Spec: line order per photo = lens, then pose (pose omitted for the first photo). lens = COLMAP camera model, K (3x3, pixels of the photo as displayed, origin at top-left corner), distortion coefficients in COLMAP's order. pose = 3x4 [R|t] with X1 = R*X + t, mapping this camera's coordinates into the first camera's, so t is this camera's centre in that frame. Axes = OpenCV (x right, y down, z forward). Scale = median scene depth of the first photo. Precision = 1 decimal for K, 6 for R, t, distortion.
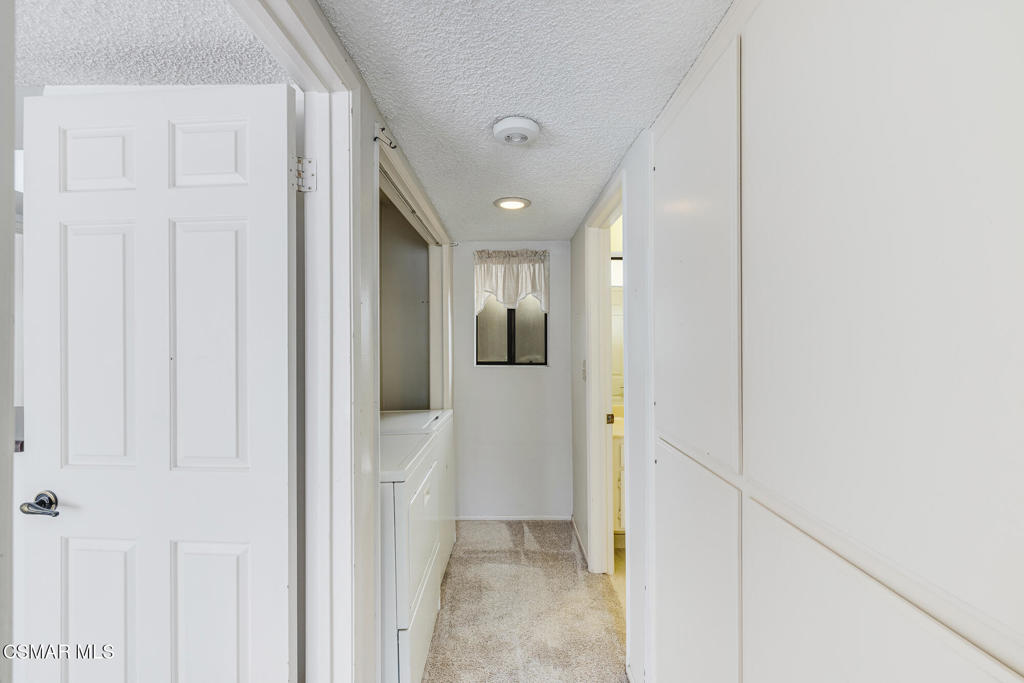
lens RADIAL K [[431.5, 0, 511.7], [0, 431.5, 340.8], [0, 0, 1]] dist [0.004017, -0.000609]
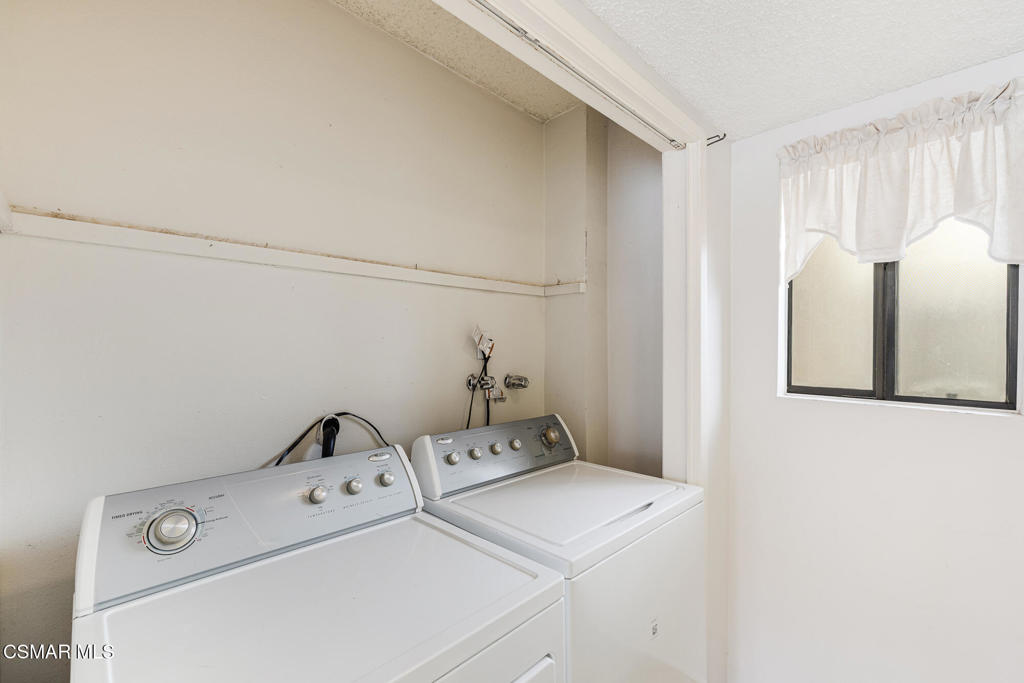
lens RADIAL K [[431.5, 0, 511.4], [0, 431.5, 350.6], [0, 0, 1]] dist [0.004017, -0.000609]
pose [[0.717598, 0.006110, -0.696430, 0.032299], [-0.003584, 0.999981, 0.005080, 0.008435], [0.696448, -0.001150, 0.717606, 0.460427]]
